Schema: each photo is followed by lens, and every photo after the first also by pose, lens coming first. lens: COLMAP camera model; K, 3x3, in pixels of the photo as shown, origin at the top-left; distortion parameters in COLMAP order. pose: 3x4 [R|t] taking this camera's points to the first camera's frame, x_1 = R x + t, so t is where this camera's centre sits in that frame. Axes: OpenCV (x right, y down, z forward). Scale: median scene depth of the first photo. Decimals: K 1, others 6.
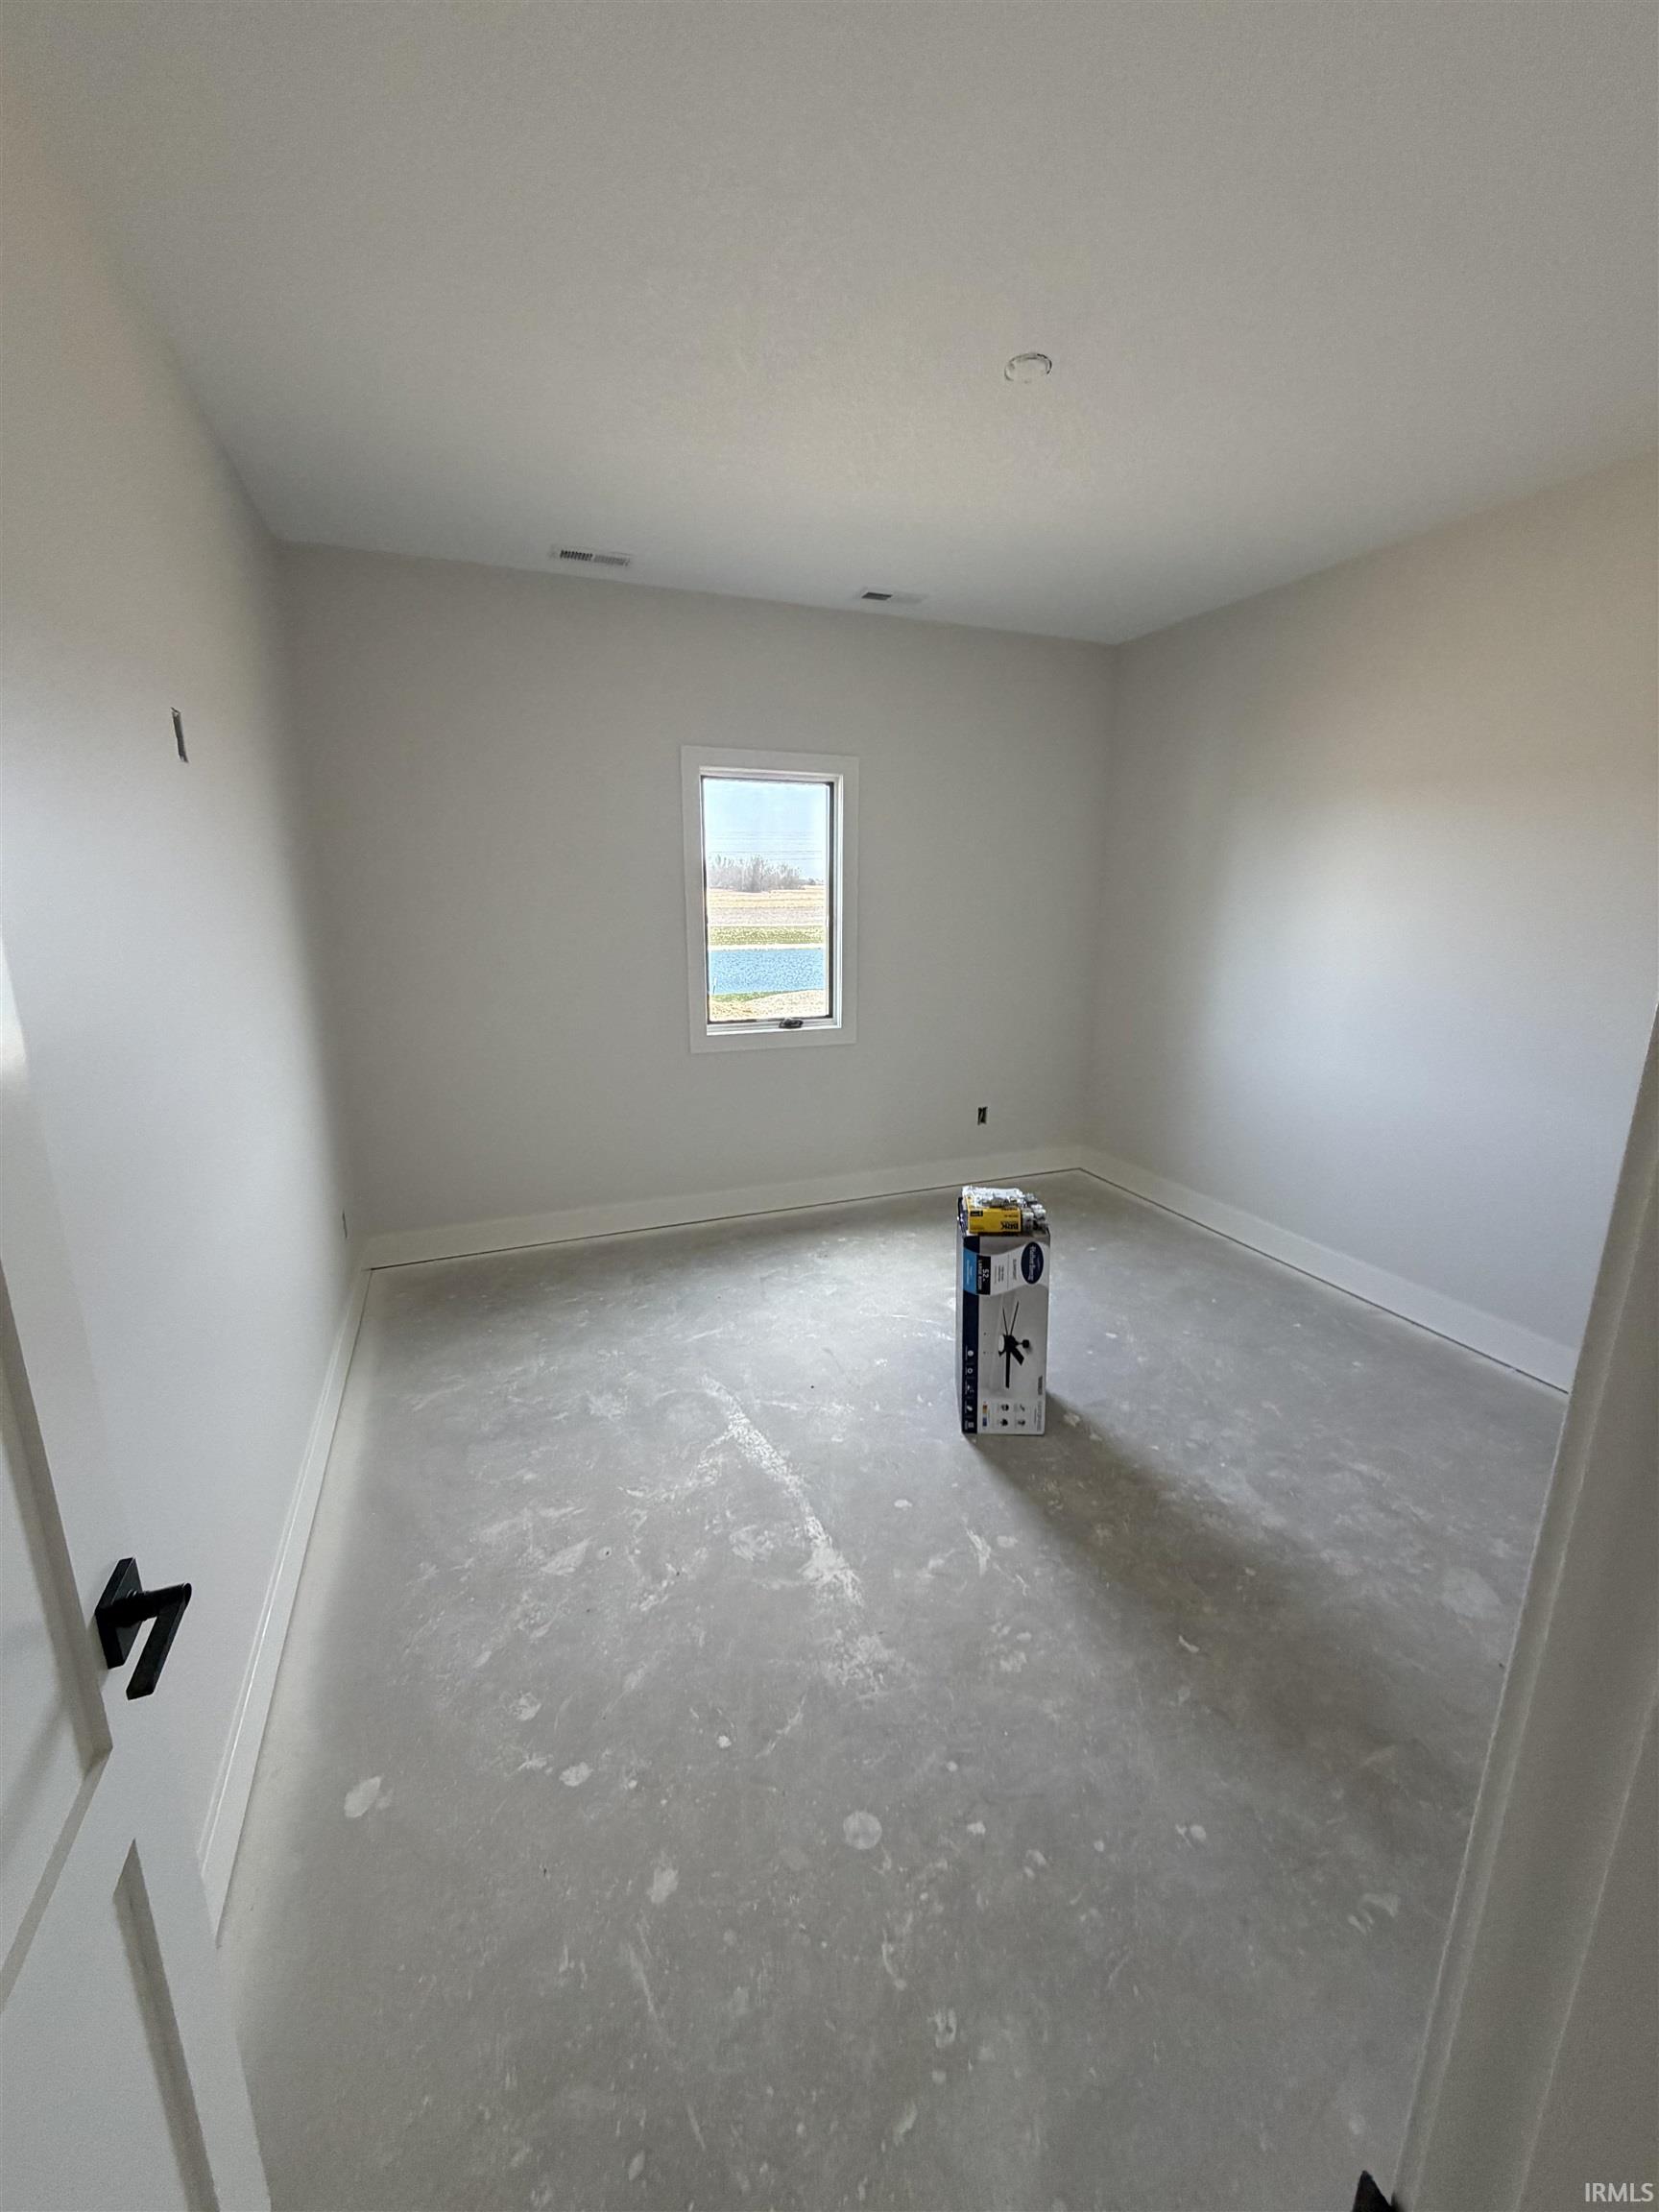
lens RADIAL K [[893.0, 0, 832.5], [0, 893.0, 1108.7], [0, 0, 1]] dist [0.001071, 0.000020]
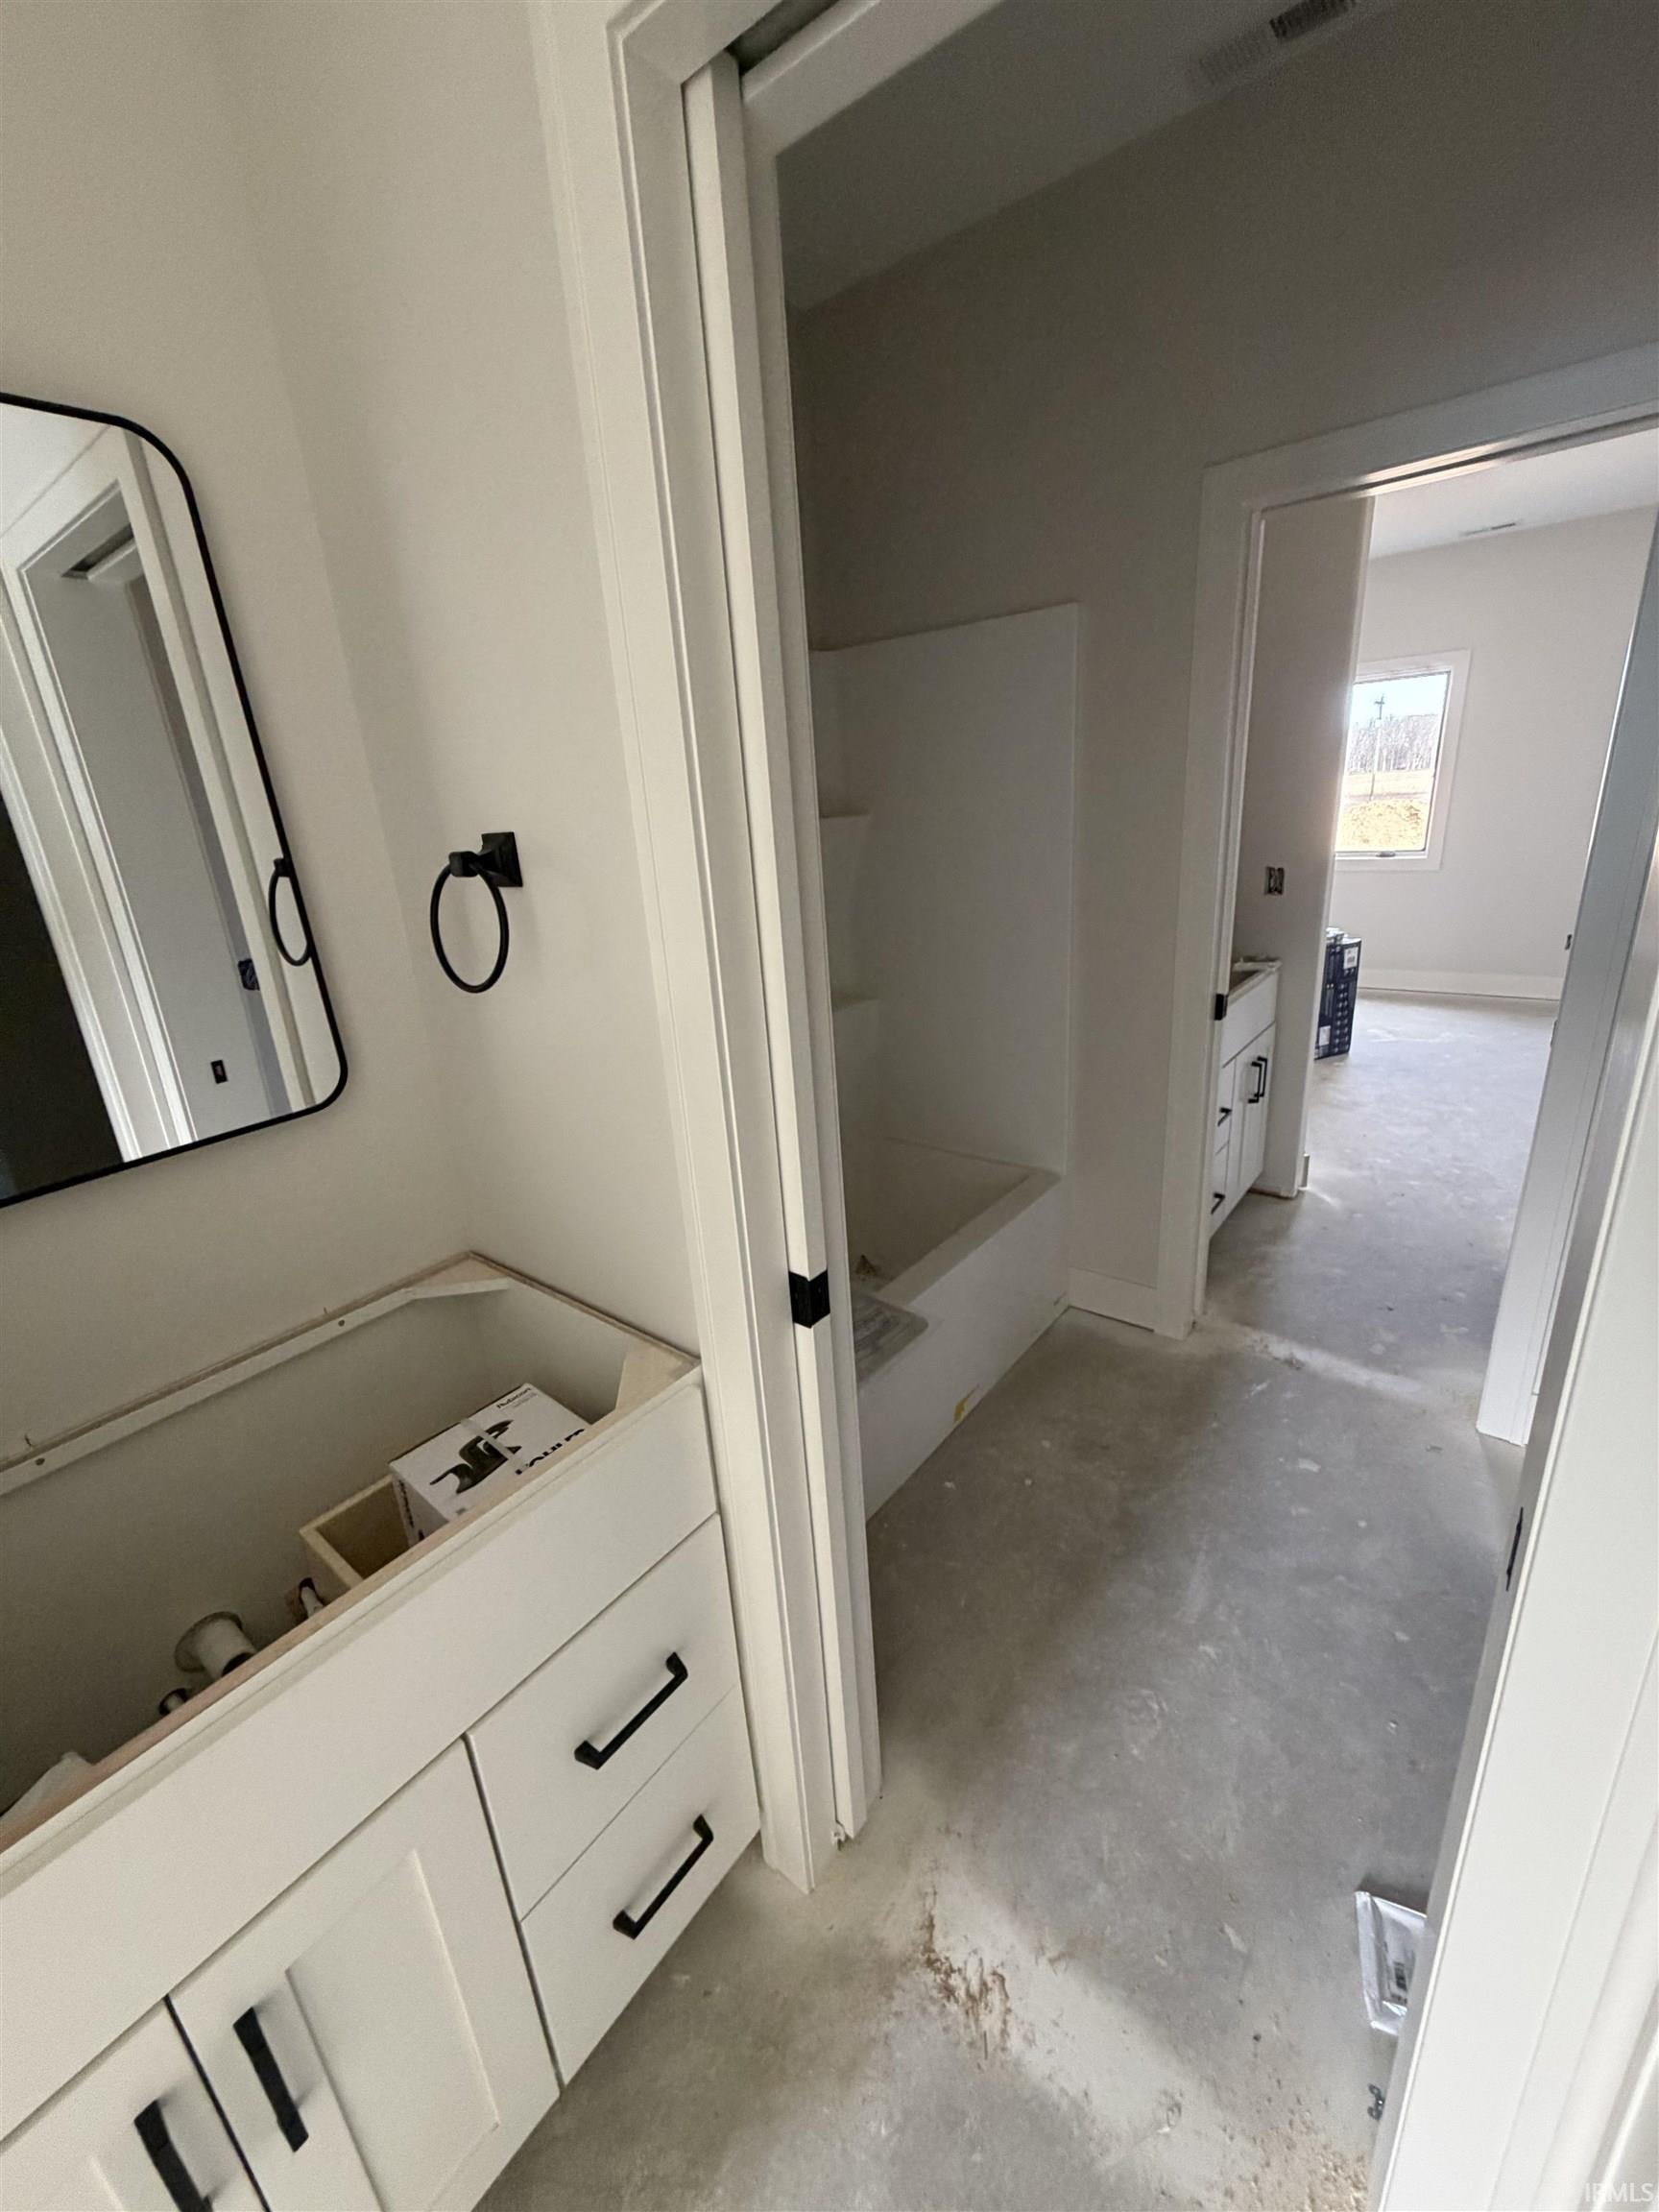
lens RADIAL K [[893.0, 0, 831.4], [0, 893.0, 1098.9], [0, 0, 1]] dist [0.001071, 0.000020]
pose [[0.492023, 0.252113, -0.833278, 1.248583], [-0.148505, 0.967427, 0.205014, 0.191839], [0.857823, 0.022874, 0.513437, -0.793571]]
